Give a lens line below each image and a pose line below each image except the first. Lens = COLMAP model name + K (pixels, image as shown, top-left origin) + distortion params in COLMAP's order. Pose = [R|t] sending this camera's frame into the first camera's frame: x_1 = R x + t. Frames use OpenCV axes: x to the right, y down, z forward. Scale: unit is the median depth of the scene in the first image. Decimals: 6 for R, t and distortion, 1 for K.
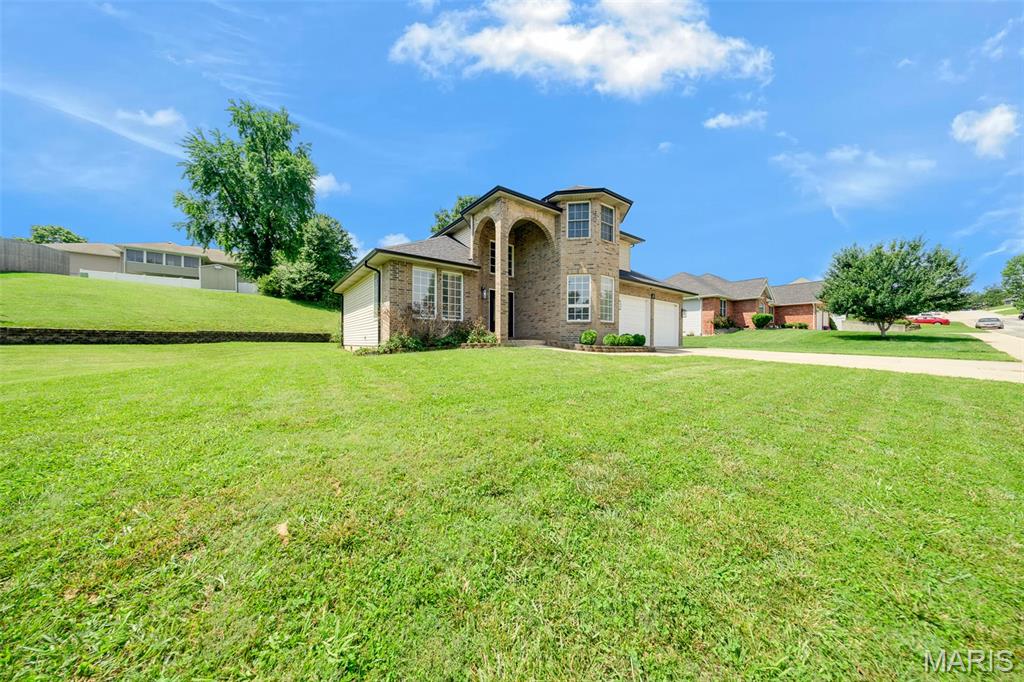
lens RADIAL K [[314.4, 0, 512.4], [0, 314.4, 343.3], [0, 0, 1]] dist [-0.001506, -0.000186]
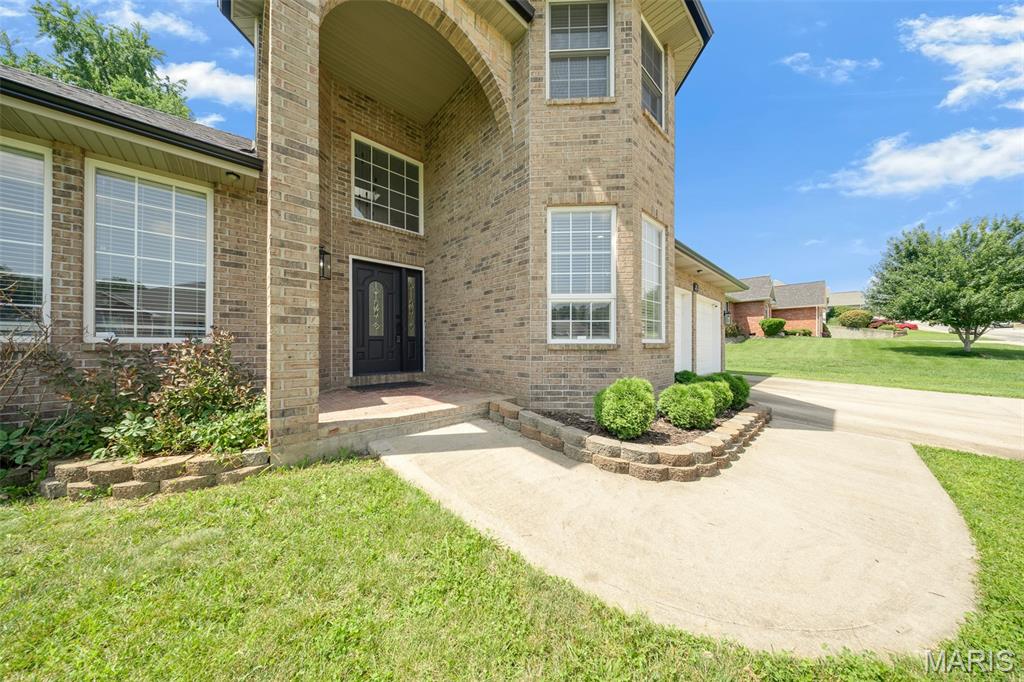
lens RADIAL K [[314.4, 0, 513.5], [0, 314.4, 343.0], [0, 0, 1]] dist [-0.001506, -0.000186]
pose [[0.994679, -0.004773, 0.102913, 0.098543], [0.005892, 0.999927, -0.010570, -0.065260], [-0.102855, 0.011120, 0.994634, 0.649928]]
